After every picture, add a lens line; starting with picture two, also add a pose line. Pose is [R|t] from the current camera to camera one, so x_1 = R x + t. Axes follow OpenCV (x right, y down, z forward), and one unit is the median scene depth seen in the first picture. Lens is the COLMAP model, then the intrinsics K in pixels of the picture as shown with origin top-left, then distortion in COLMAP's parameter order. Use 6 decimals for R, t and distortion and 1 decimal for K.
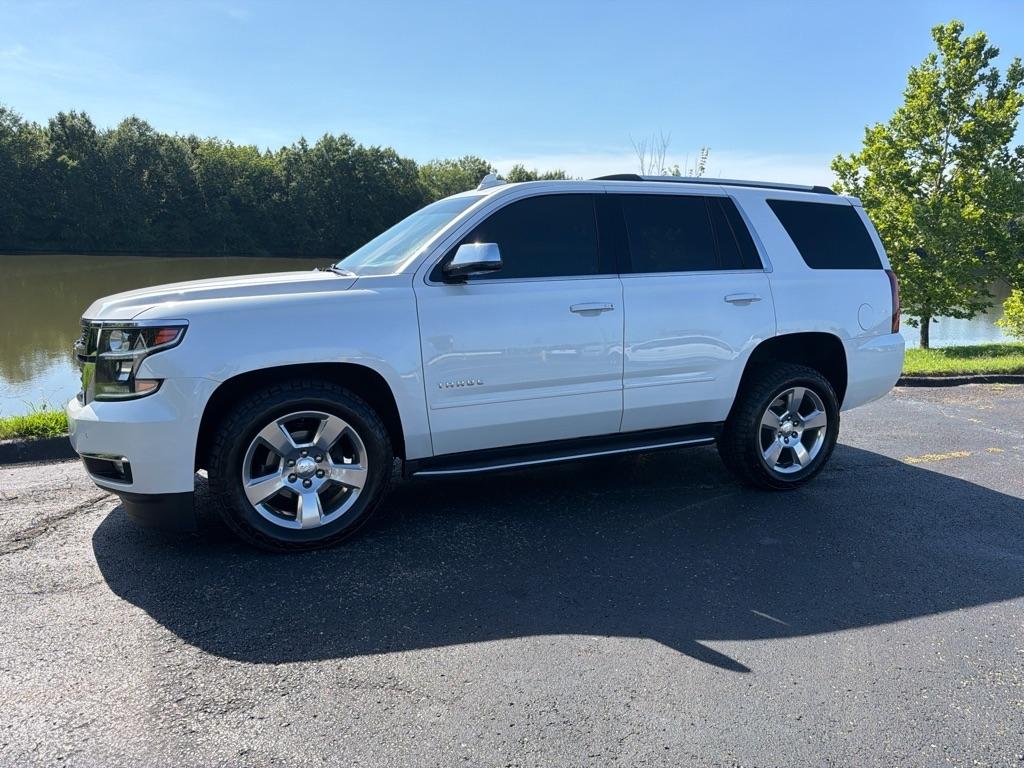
lens RADIAL K [[726.7, 0, 509.8], [0, 726.7, 389.5], [0, 0, 1]] dist [0.021576, -0.019155]
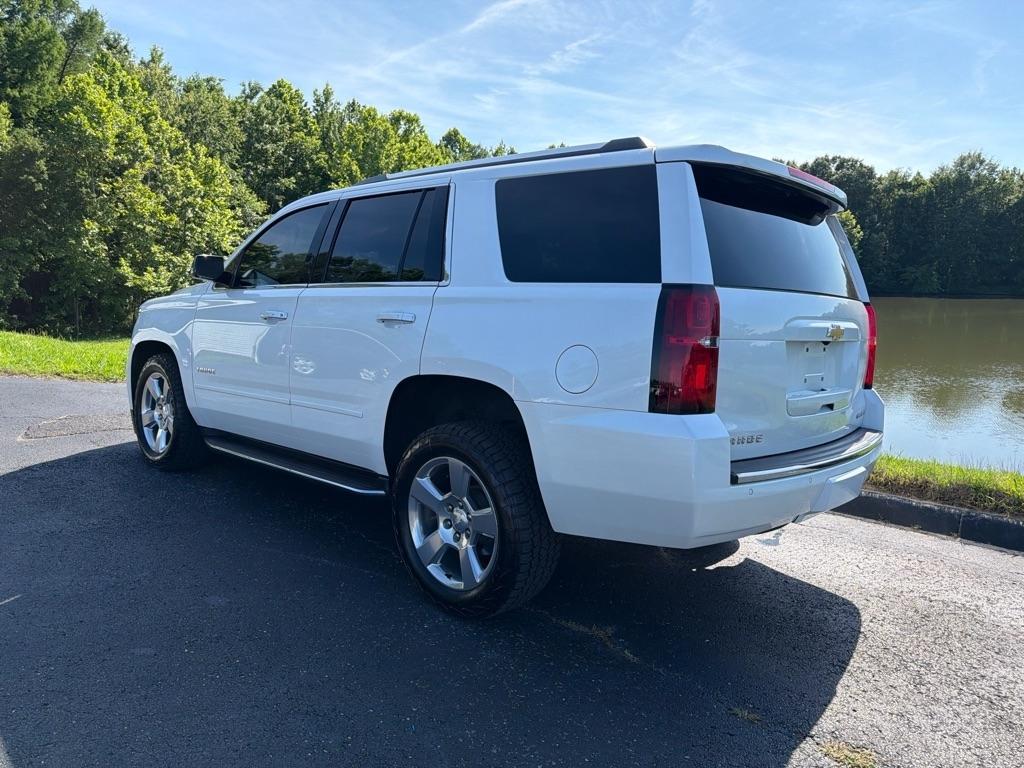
lens RADIAL K [[720.8, 0, 514.7], [0, 720.8, 394.8], [0, 0, 1]] dist [0.058708, -0.065176]
pose [[0.388042, 0.128758, -0.912603, 0.973464], [-0.177271, 0.982131, 0.063191, -0.107006], [0.904432, 0.137258, 0.403933, 0.754304]]
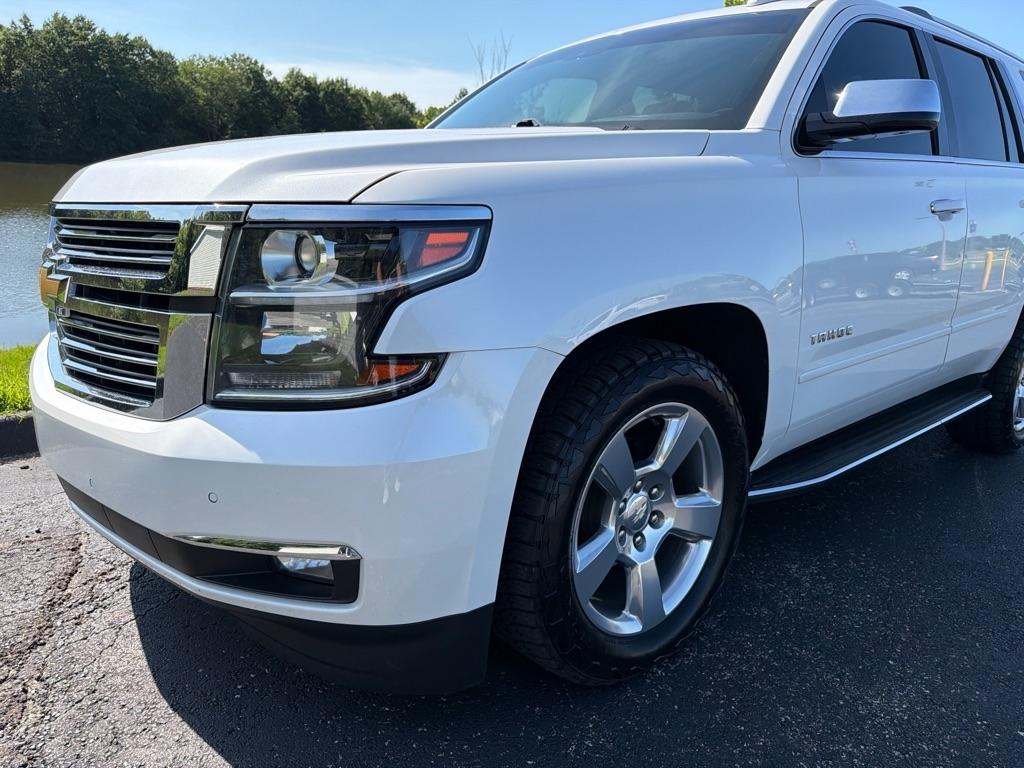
lens RADIAL K [[733.6, 0, 508.9], [0, 733.6, 383.6], [0, 0, 1]] dist [0.008684, -0.008380]
pose [[0.958823, -0.044751, 0.280456, -0.366536], [0.017863, 0.995055, 0.097708, -0.024049], [-0.283441, -0.088675, 0.954881, 0.394987]]
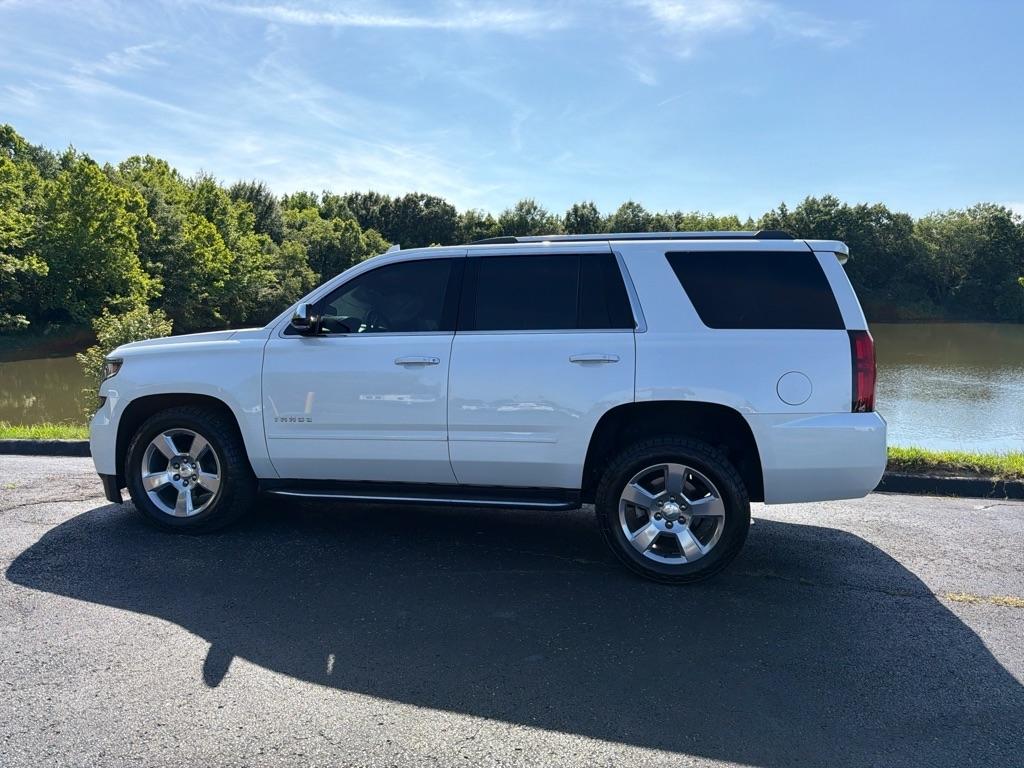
lens RADIAL K [[721.9, 0, 513.9], [0, 721.9, 384.9], [0, 0, 1]] dist [0.057824, -0.073450]
pose [[0.806204, 0.048001, -0.589687, 0.720476], [-0.102047, 0.993047, -0.058681, -0.024686], [0.582770, 0.107485, 0.805497, 0.182575]]
